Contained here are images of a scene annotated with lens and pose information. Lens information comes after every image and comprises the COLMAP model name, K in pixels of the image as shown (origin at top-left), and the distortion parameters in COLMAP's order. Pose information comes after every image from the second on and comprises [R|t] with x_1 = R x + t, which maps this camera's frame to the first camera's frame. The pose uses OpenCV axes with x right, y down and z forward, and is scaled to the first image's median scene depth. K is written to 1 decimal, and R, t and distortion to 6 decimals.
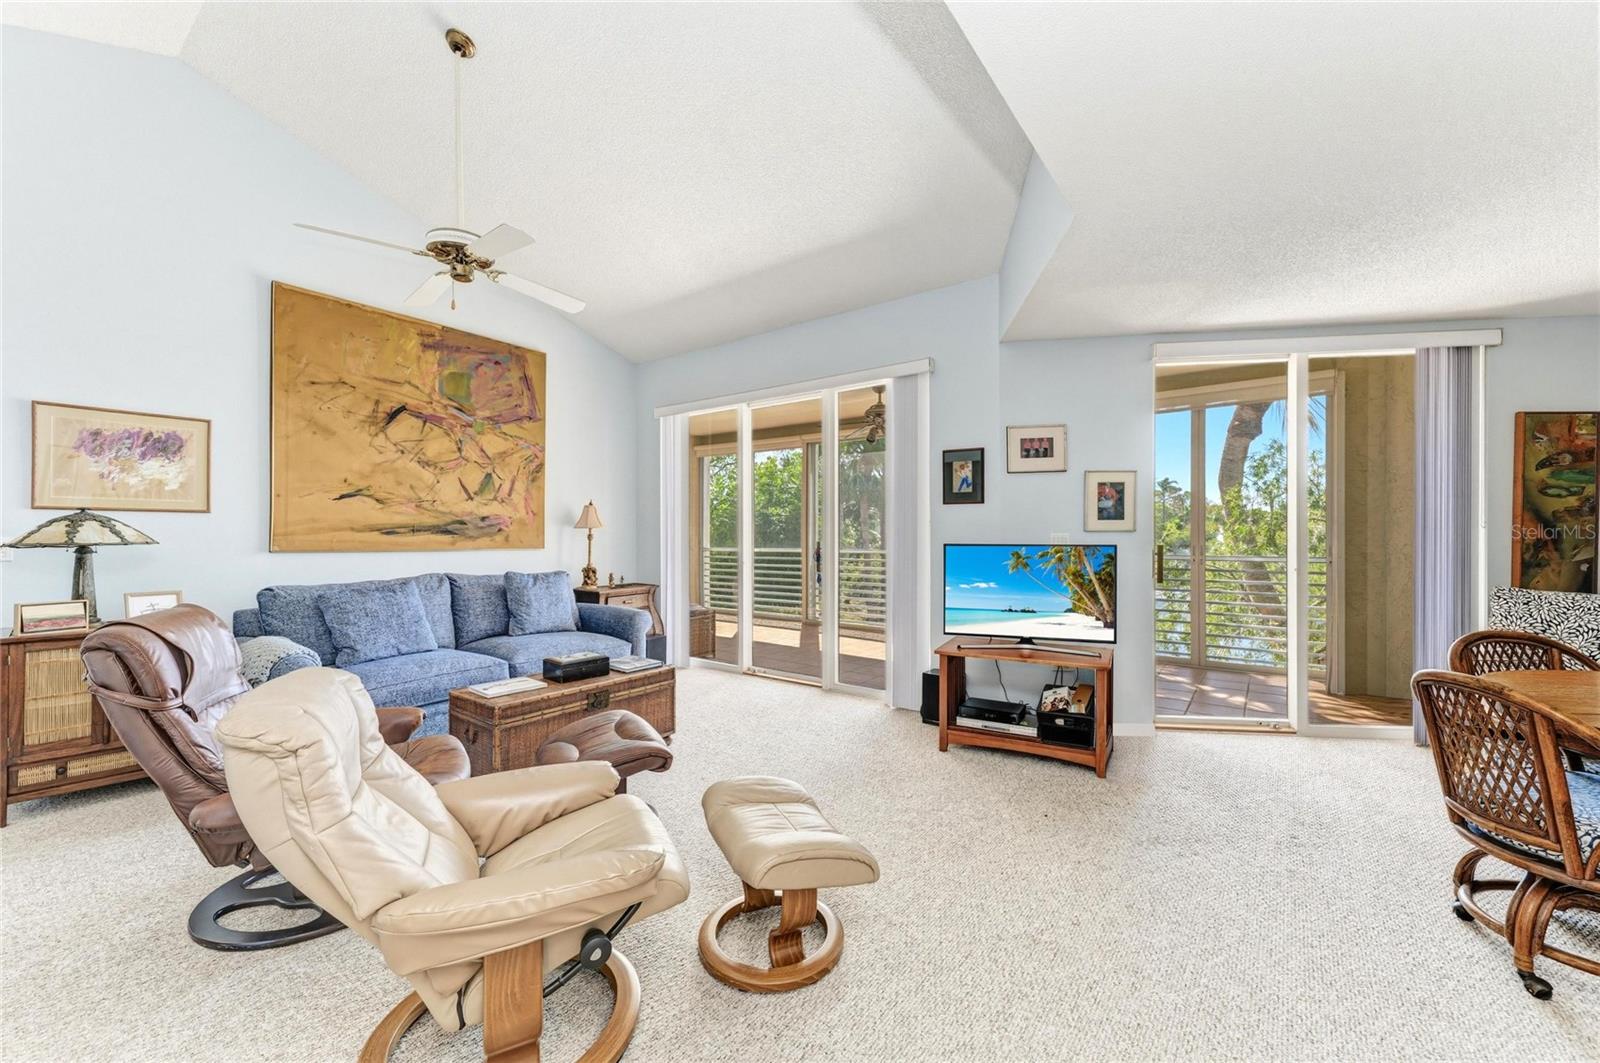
lens RADIAL K [[623.2, 0, 810.5], [0, 623.2, 537.6], [0, 0, 1]] dist [0.017554, -0.005512]
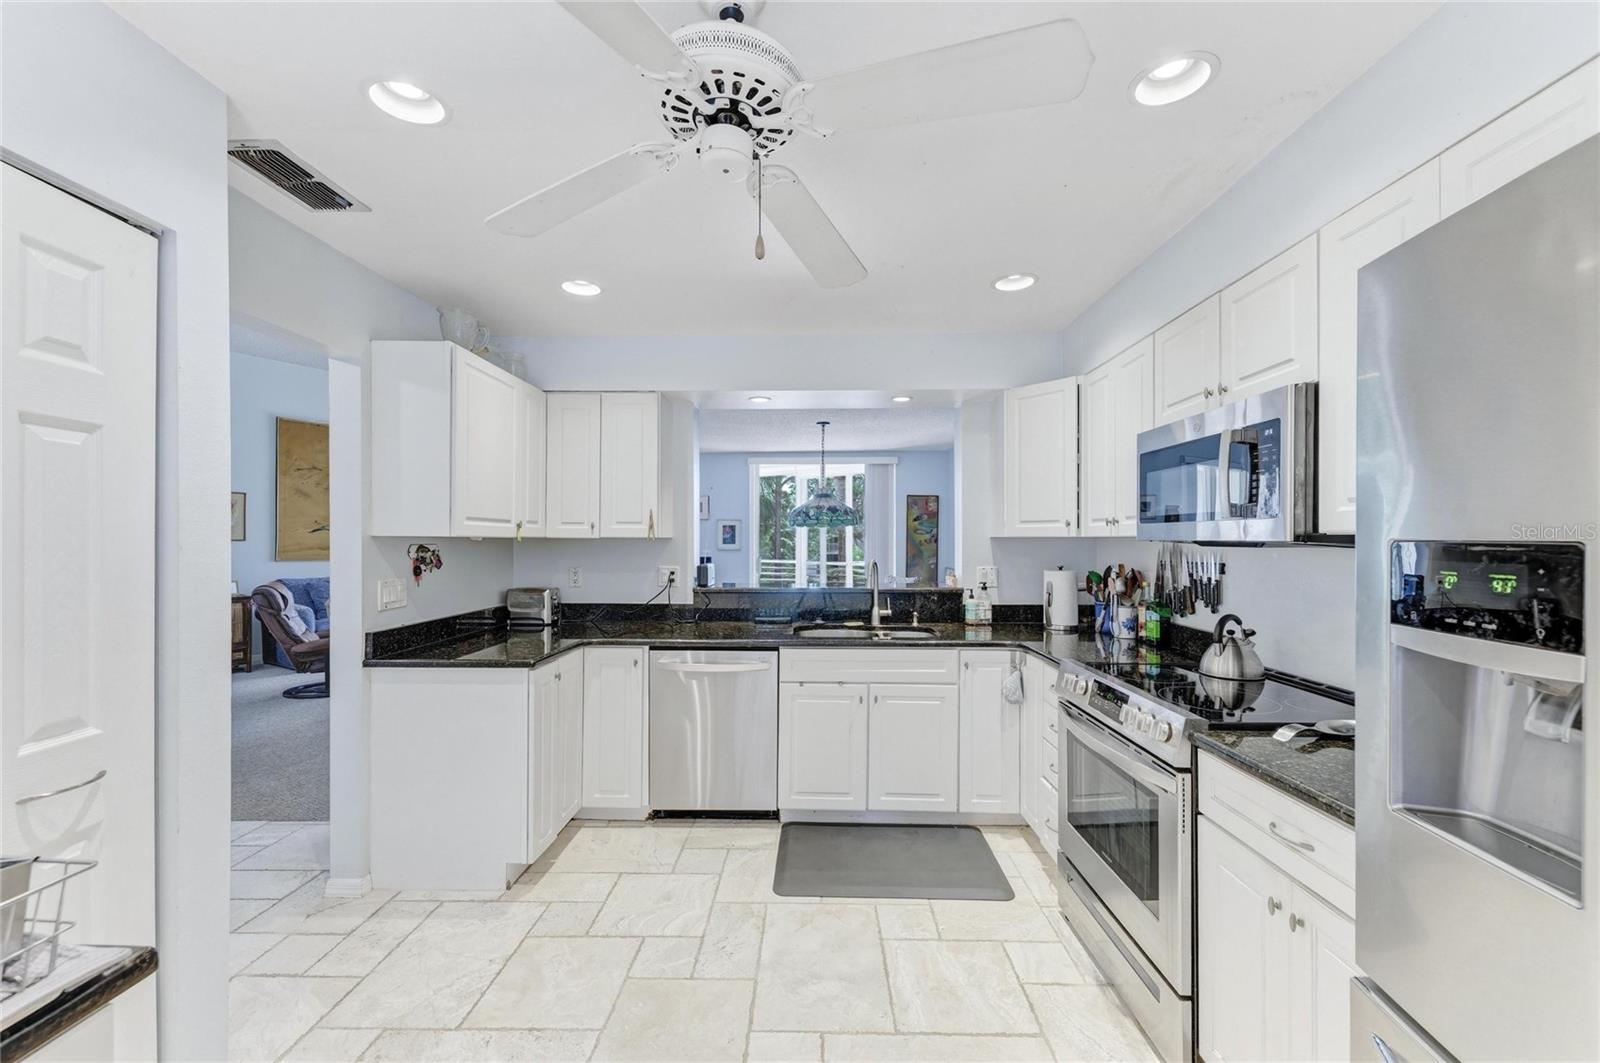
lens RADIAL K [[623.2, 0, 810.5], [0, 623.2, 537.6], [0, 0, 1]] dist [0.017554, -0.005512]
pose [[0.995031, 0.001314, 0.099559, 0.547740], [-0.000182, 0.999935, -0.011384, -0.026395], [-0.099567, 0.011309, 0.994967, -1.037829]]
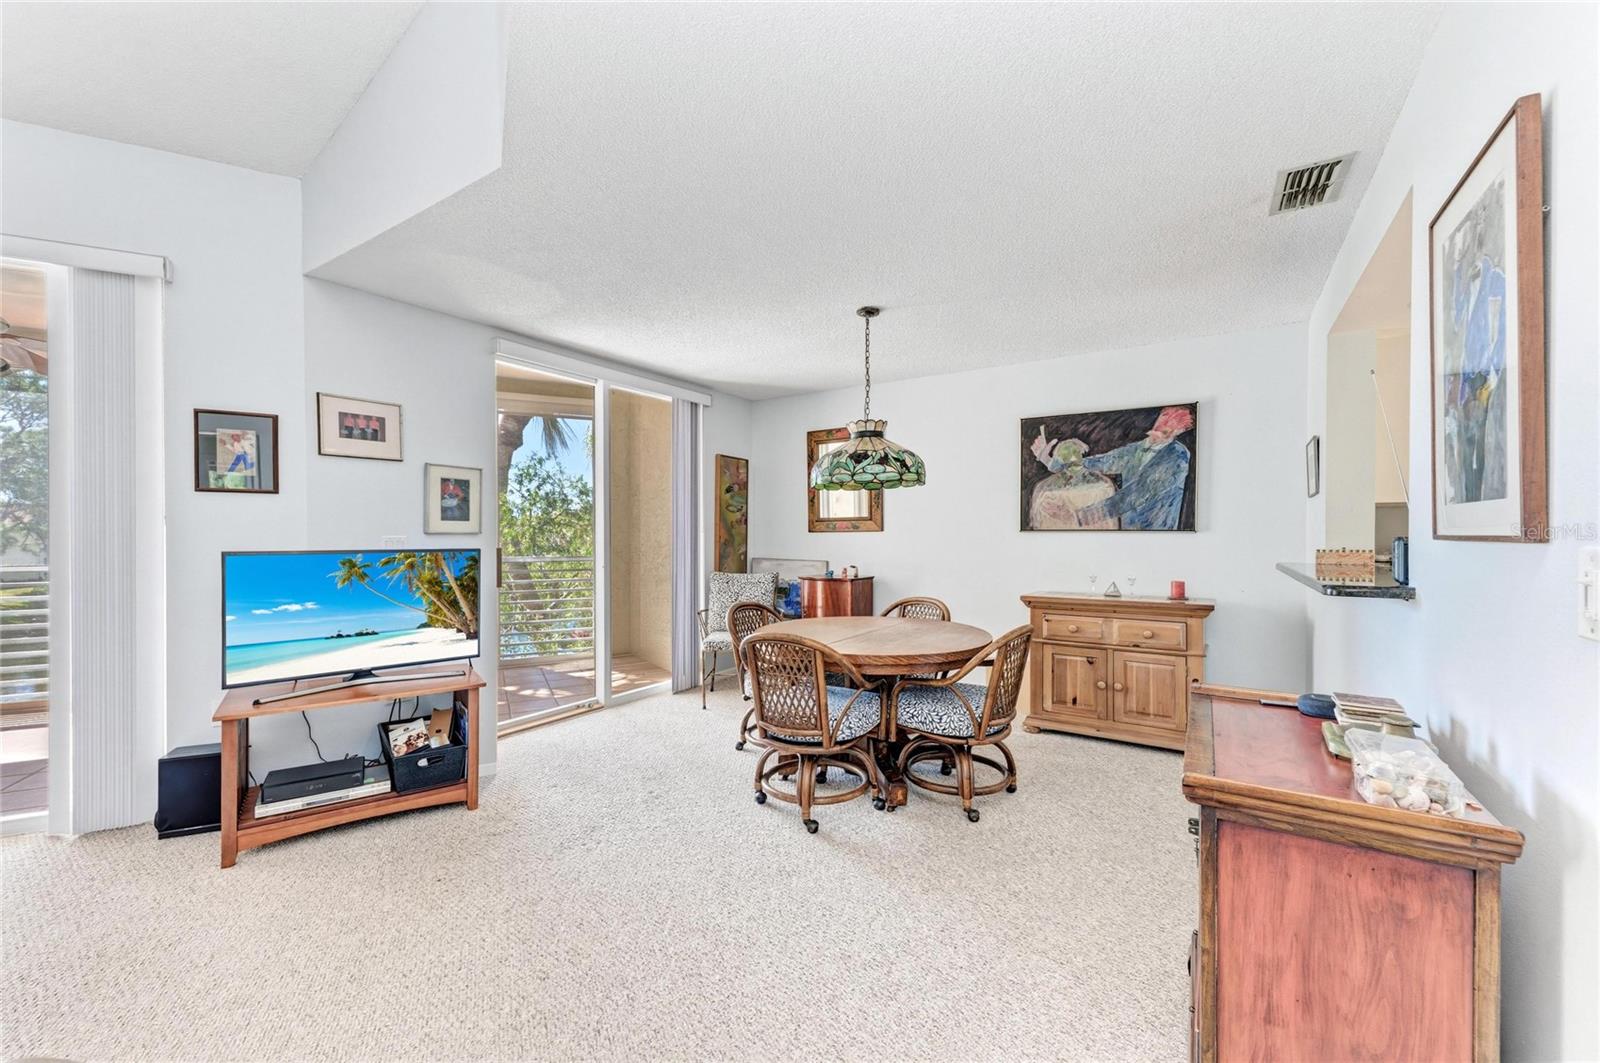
lens RADIAL K [[623.2, 0, 810.5], [0, 623.2, 537.6], [0, 0, 1]] dist [0.017554, -0.005512]
pose [[0.439802, -0.002485, 0.898091, -0.104195], [0.007079, 0.999975, -0.000700, 0.000376], [-0.898067, 0.006665, 0.439808, 0.144443]]
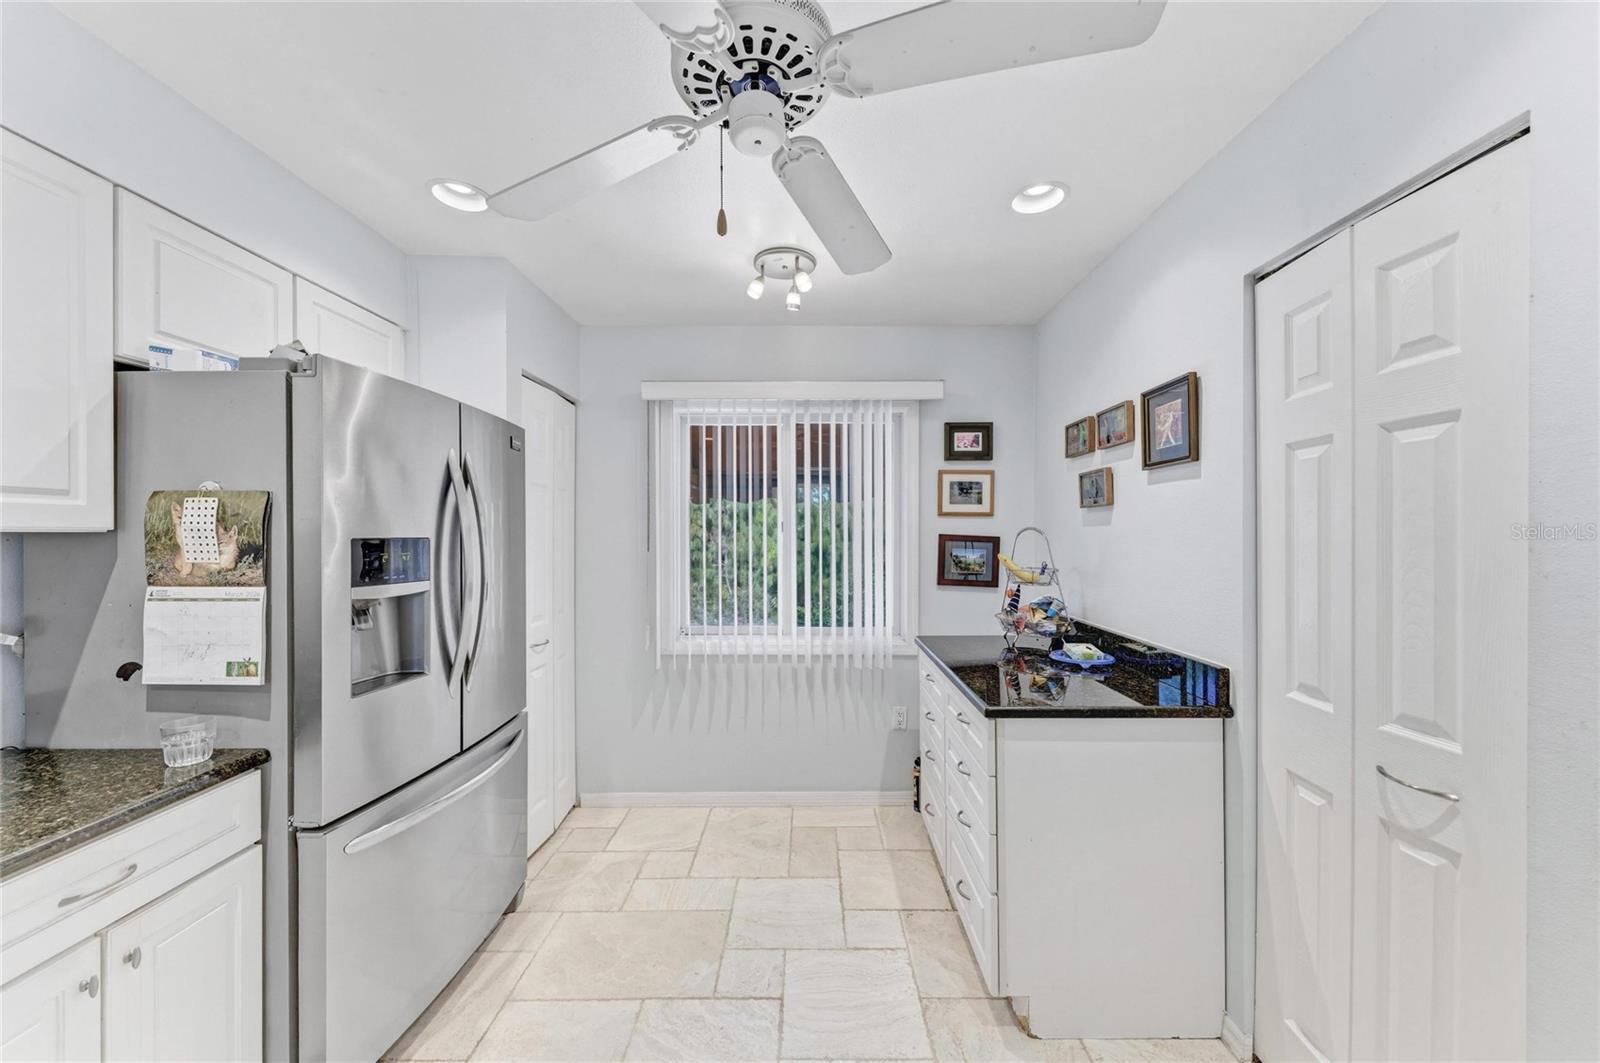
lens RADIAL K [[593.9, 0, 805.4], [0, 593.9, 533.8], [0, 0, 1]] dist [-0.000173, -0.000329]
pose [[-0.993146, 0.001863, -0.116869, 0.547350], [0.000993, 0.999971, 0.007501, -0.033261], [0.116880, 0.007333, -0.993119, -0.425824]]
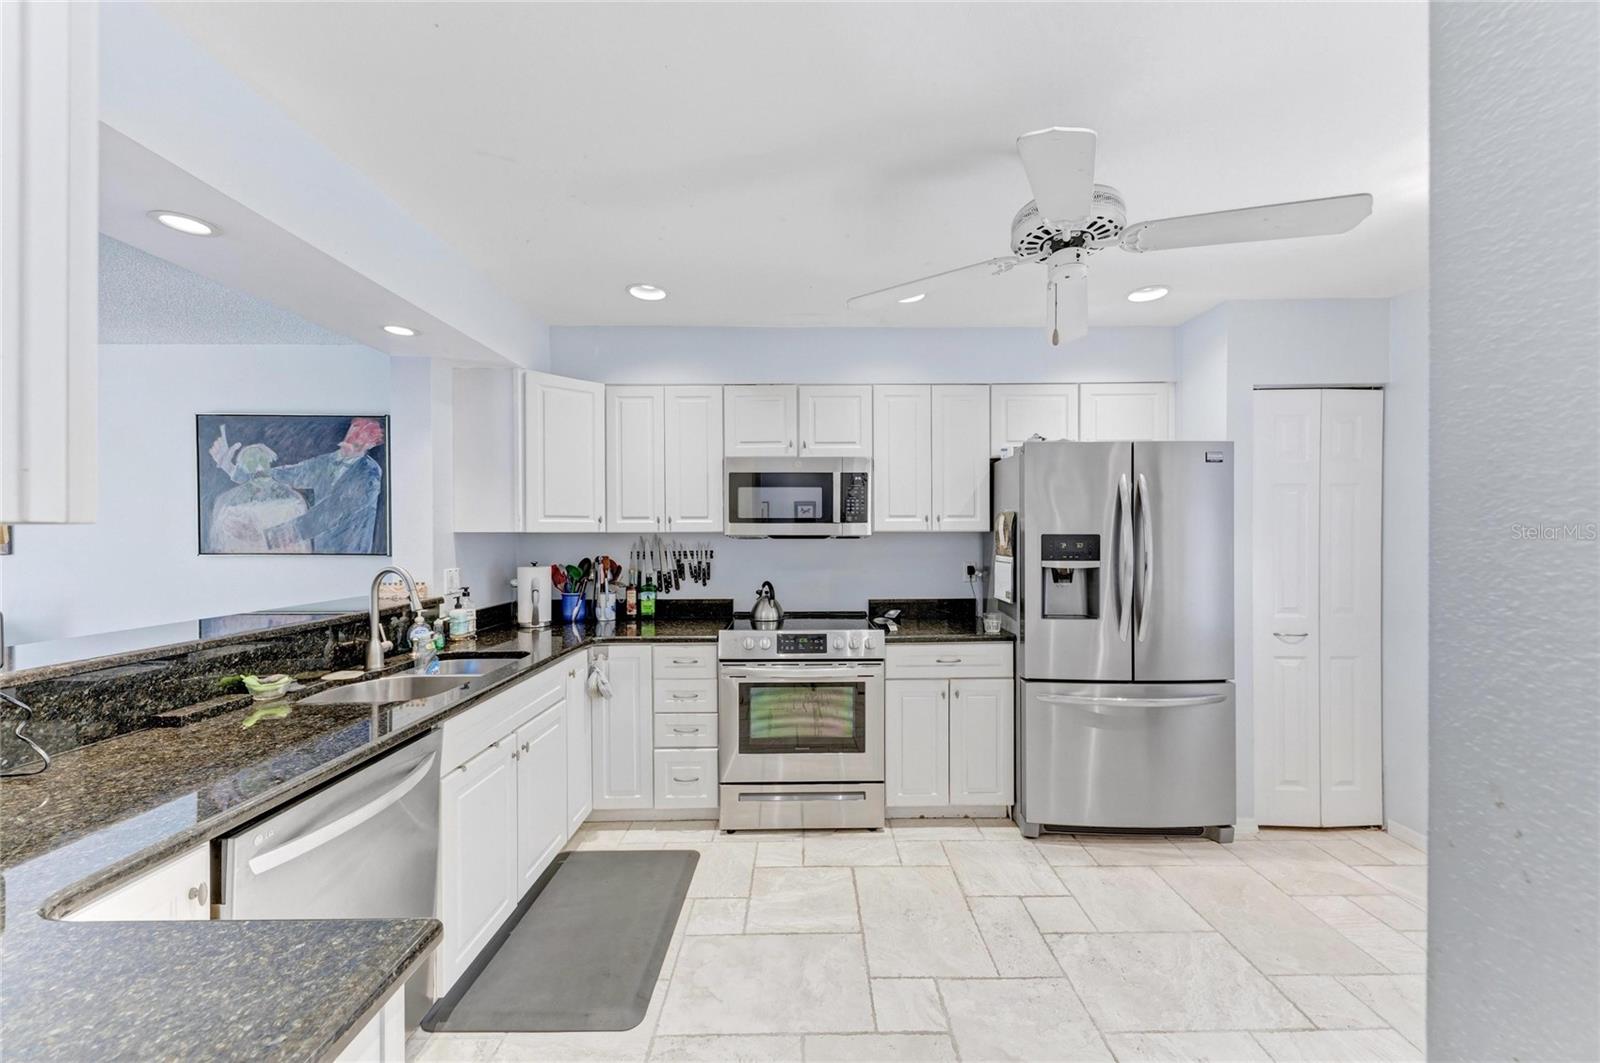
lens RADIAL K [[593.9, 0, 805.4], [0, 593.9, 533.8], [0, 0, 1]] dist [-0.000173, -0.000329]
pose [[-0.122926, 0.002999, 0.992411, 0.124351], [0.009634, 0.999952, -0.001828, -0.030028], [-0.992369, 0.009336, -0.122949, -0.463976]]
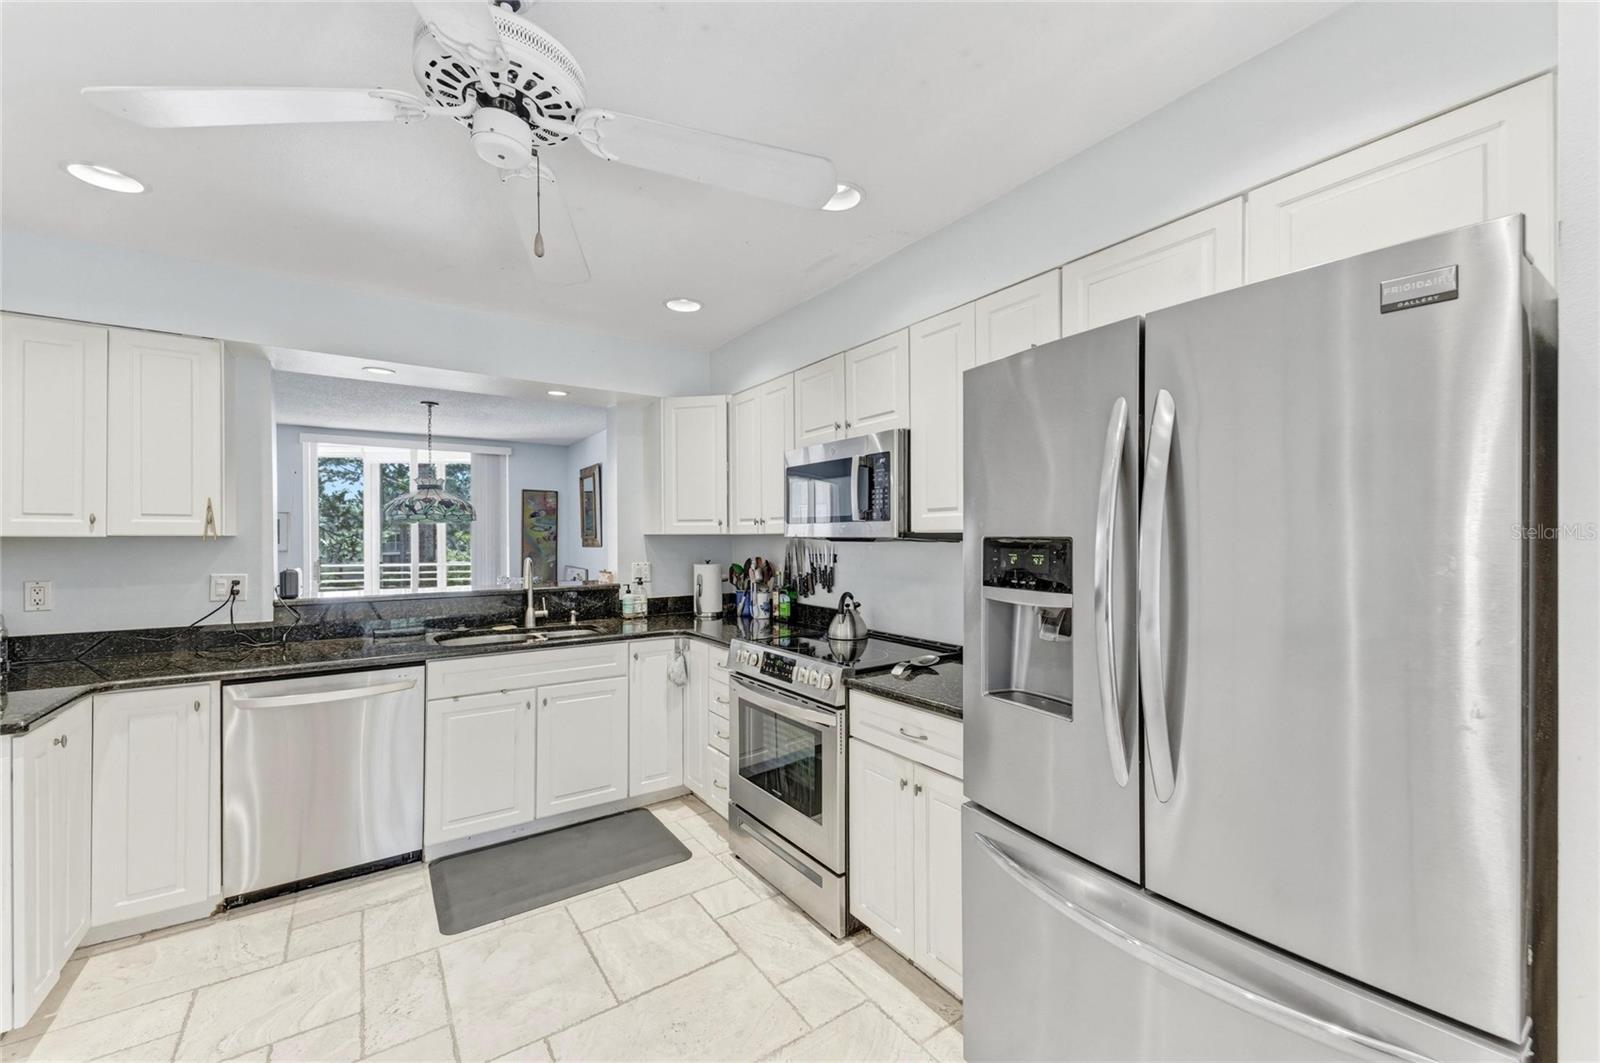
lens RADIAL K [[627.0, 0, 808.5], [0, 627.0, 534.1], [0, 0, 1]] dist [0.015541, -0.006548]
pose [[0.745622, 0.000751, 0.666369, 0.439141], [0.007650, 0.999924, -0.009687, -0.026840], [-0.666326, 0.012321, 0.745559, -1.048396]]
